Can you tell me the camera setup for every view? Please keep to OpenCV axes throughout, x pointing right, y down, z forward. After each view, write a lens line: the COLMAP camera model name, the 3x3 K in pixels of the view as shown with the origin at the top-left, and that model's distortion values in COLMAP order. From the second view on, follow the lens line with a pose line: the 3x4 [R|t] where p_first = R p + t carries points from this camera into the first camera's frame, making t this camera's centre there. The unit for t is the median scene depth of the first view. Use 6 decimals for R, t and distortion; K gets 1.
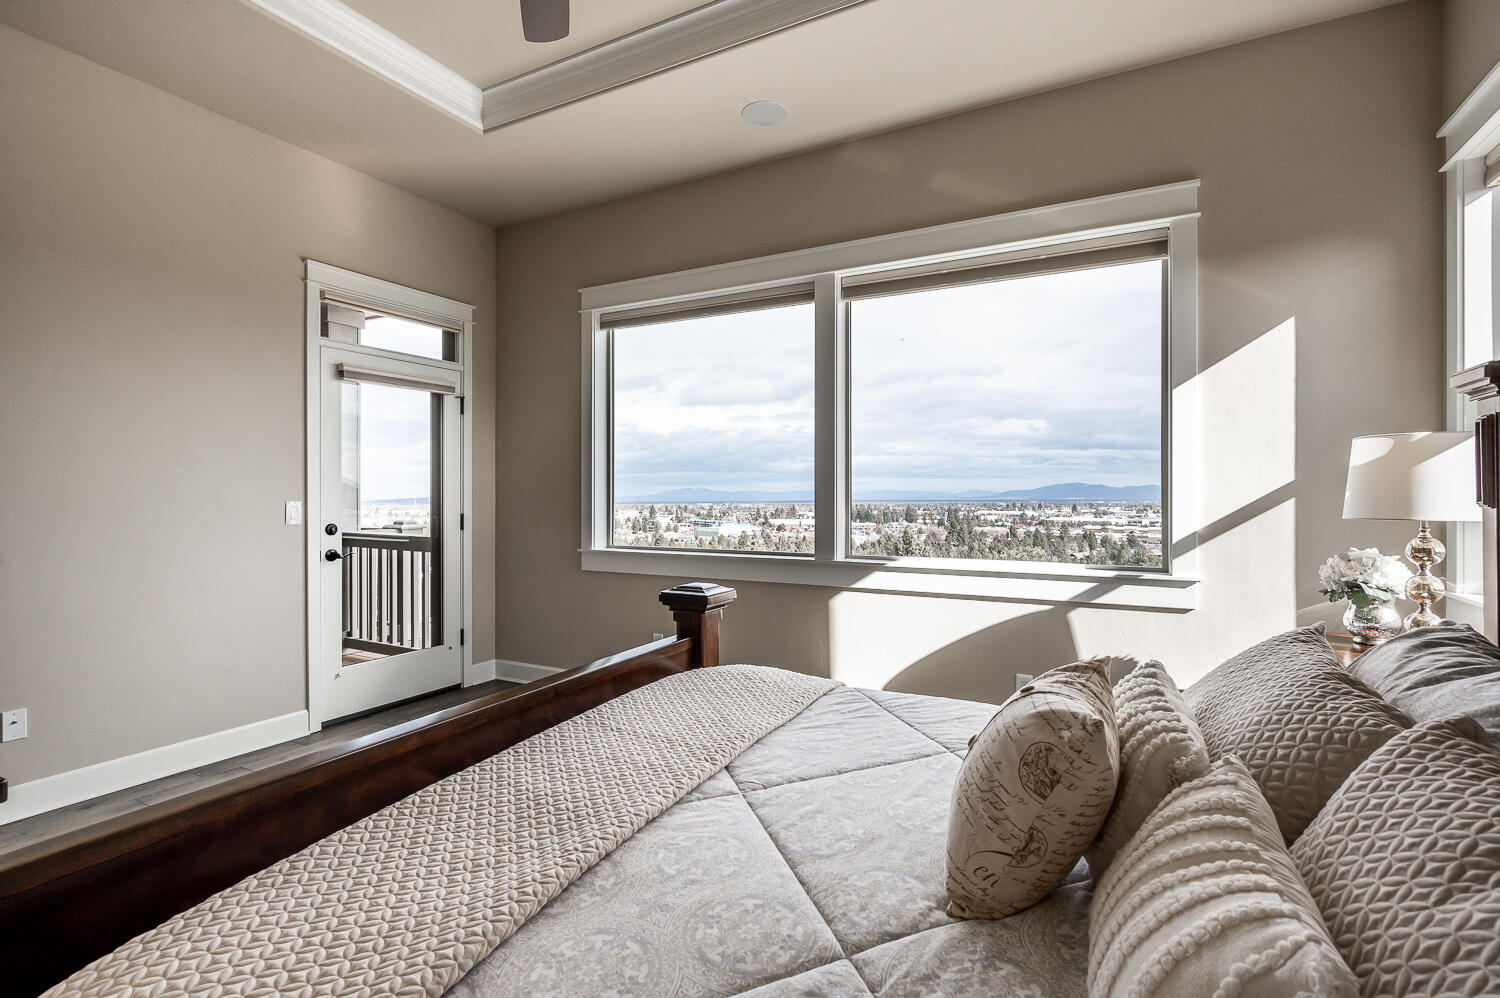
lens RADIAL K [[705.0, 0, 748.6], [0, 705.0, 507.2], [0, 0, 1]] dist [-0.001406, -0.000954]
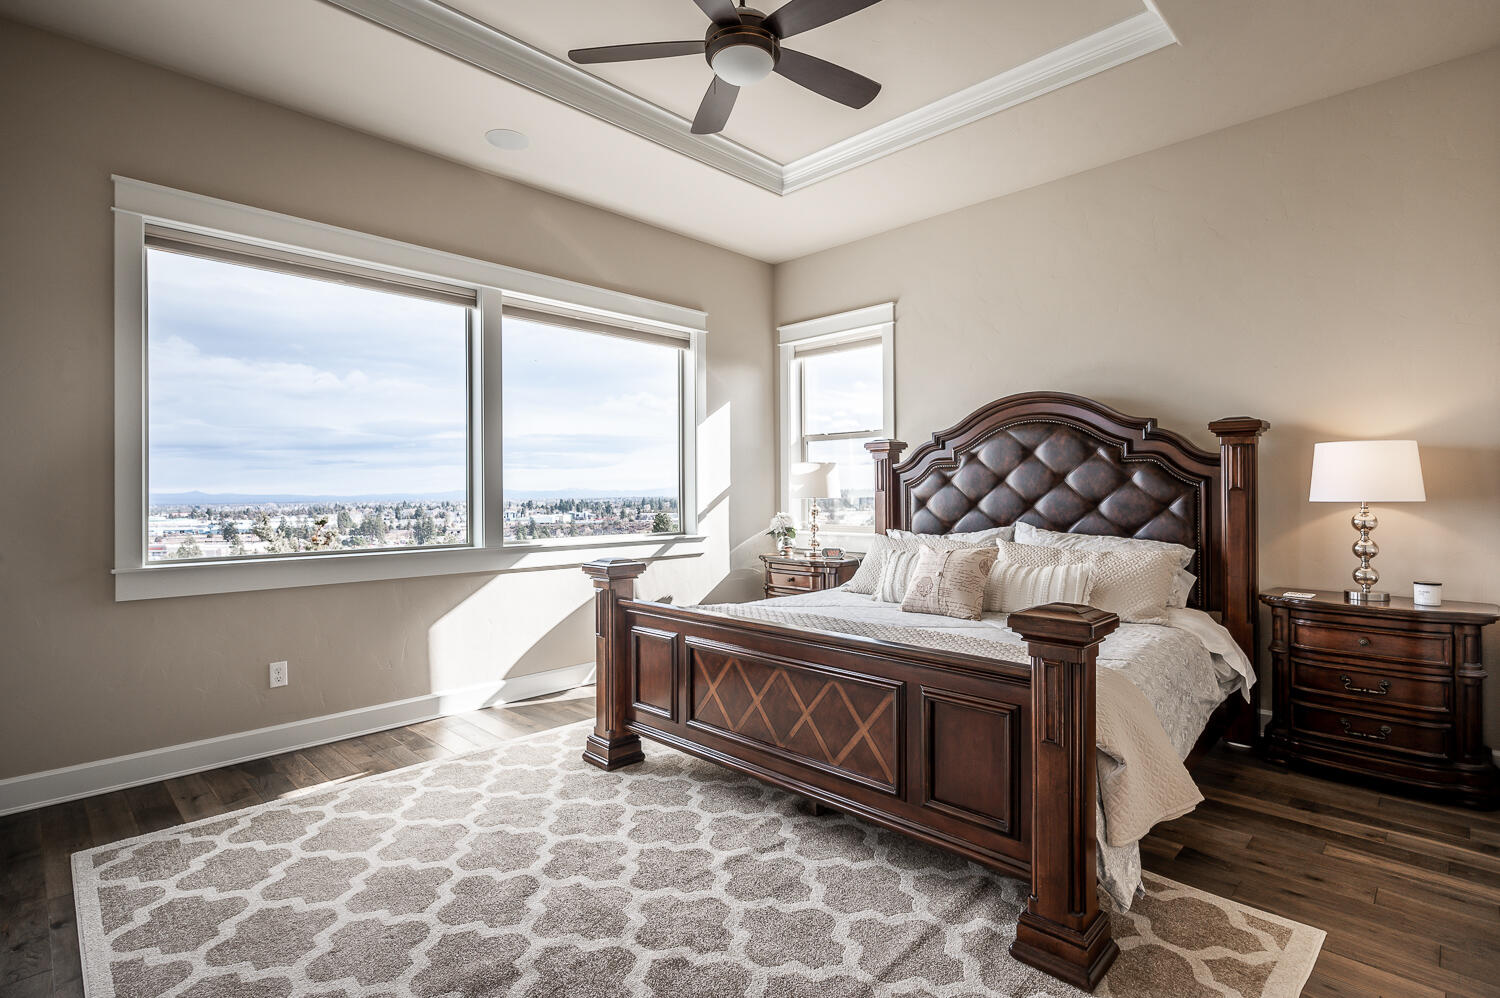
lens RADIAL K [[705.0, 0, 742.1], [0, 705.0, 501.8], [0, 0, 1]] dist [-0.001406, -0.000954]
pose [[0.298803, -0.010436, 0.954258, -0.913805], [0.023435, 0.999719, 0.003595, 0.010548], [-0.954027, 0.021289, 0.298964, 0.330131]]
